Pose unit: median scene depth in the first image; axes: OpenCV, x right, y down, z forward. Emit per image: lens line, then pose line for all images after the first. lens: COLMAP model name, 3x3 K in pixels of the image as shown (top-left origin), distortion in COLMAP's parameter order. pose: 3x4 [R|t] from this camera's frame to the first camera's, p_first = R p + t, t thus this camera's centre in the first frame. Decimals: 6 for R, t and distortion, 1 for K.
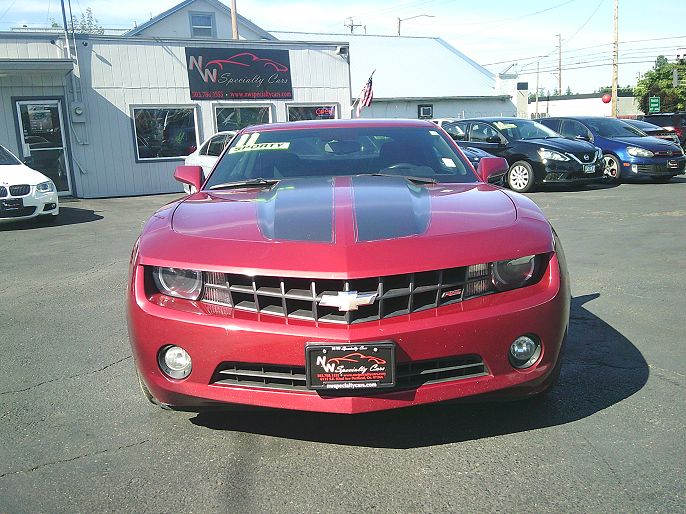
lens RADIAL K [[712.6, 0, 343.0], [0, 712.6, 257.0], [0, 0, 1]] dist [0.099966, -0.257267]
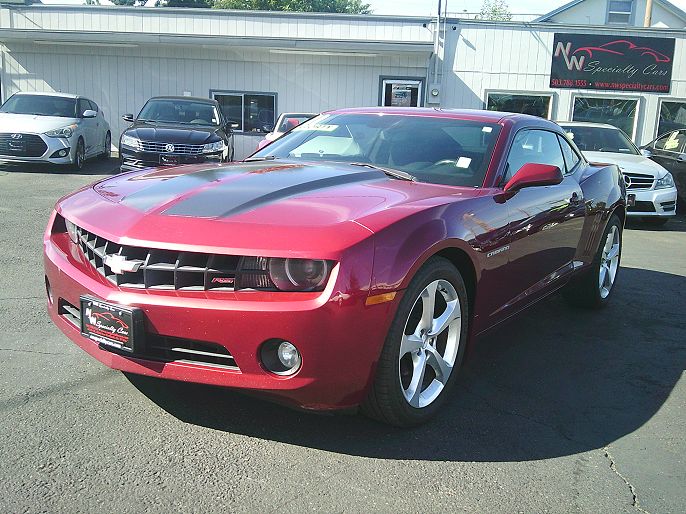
lens RADIAL K [[712.6, 0, 343.0], [0, 712.6, 257.0], [0, 0, 1]] dist [0.099966, -0.257267]
pose [[0.826990, 0.184624, -0.531038, 0.121346], [-0.175434, 0.982123, 0.068247, -0.011497], [0.534145, 0.036723, 0.844595, 0.039130]]
